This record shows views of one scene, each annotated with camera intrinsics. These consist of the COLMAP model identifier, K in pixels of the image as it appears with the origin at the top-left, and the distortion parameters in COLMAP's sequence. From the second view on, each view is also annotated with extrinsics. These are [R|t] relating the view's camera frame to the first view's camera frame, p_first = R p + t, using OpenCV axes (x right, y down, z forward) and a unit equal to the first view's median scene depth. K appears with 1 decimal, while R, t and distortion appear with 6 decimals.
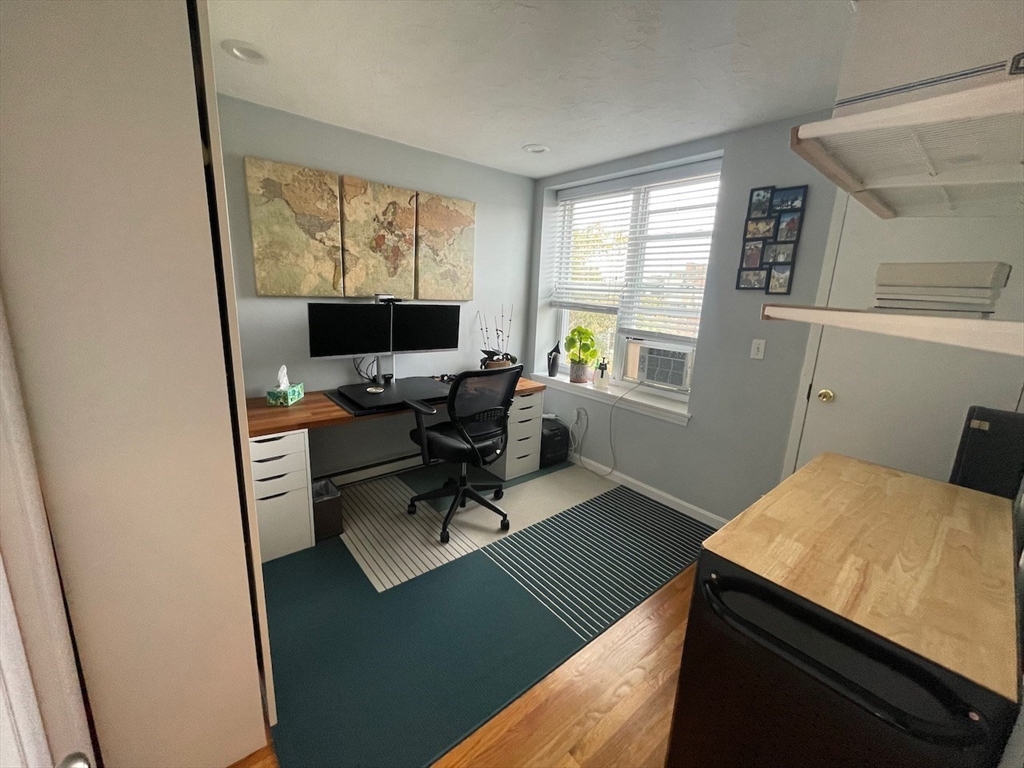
lens RADIAL K [[414.7, 0, 515.8], [0, 414.7, 381.2], [0, 0, 1]] dist [-0.000665, -0.000072]
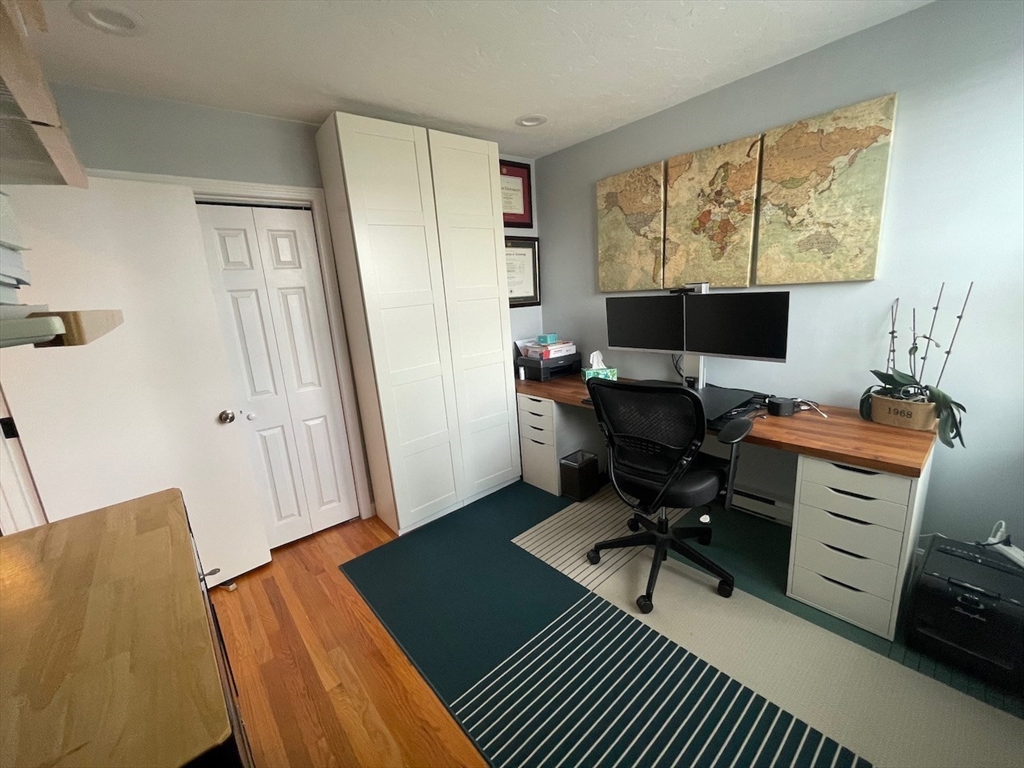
lens RADIAL K [[417.6, 0, 513.6], [0, 417.6, 382.1], [0, 0, 1]] dist [-0.000287, 0.000064]
pose [[0.013832, 0.176300, -0.984239, 0.558353], [-0.145038, 0.974277, 0.172477, -0.106994], [0.989329, 0.140367, 0.039046, 0.636014]]
